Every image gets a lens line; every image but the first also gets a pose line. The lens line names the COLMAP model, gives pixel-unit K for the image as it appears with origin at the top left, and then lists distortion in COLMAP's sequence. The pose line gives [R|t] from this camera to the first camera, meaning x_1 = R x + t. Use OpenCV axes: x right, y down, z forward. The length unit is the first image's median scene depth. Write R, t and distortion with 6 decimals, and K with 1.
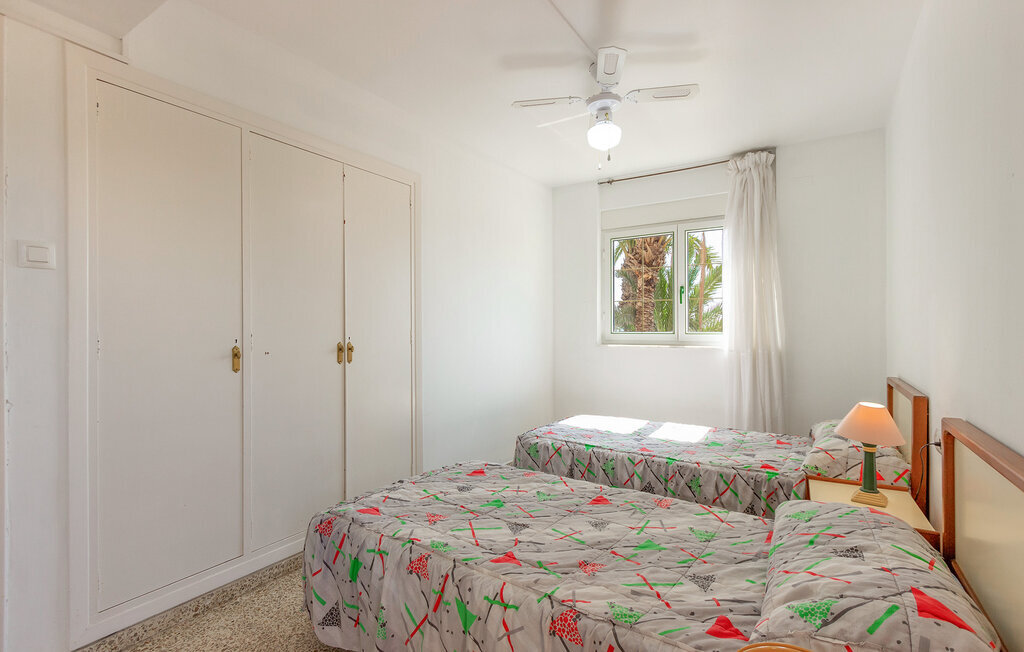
lens RADIAL K [[486.6, 0, 511.4], [0, 486.6, 330.7], [0, 0, 1]] dist [0.000618, -0.000048]
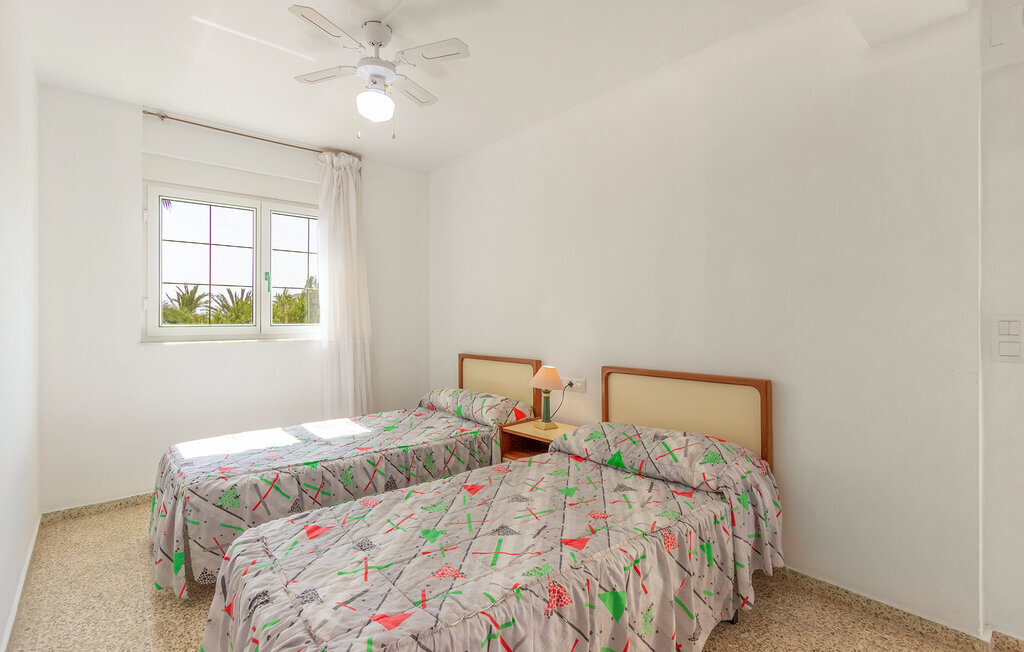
lens RADIAL K [[502.5, 0, 510.3], [0, 502.5, 318.7], [0, 0, 1]] dist [0.001337, -0.000459]
pose [[0.239113, 0.002322, 0.970989, -0.734603], [0.008473, 0.999954, -0.004477, 0.001380], [-0.970955, 0.009298, 0.239082, 0.603560]]
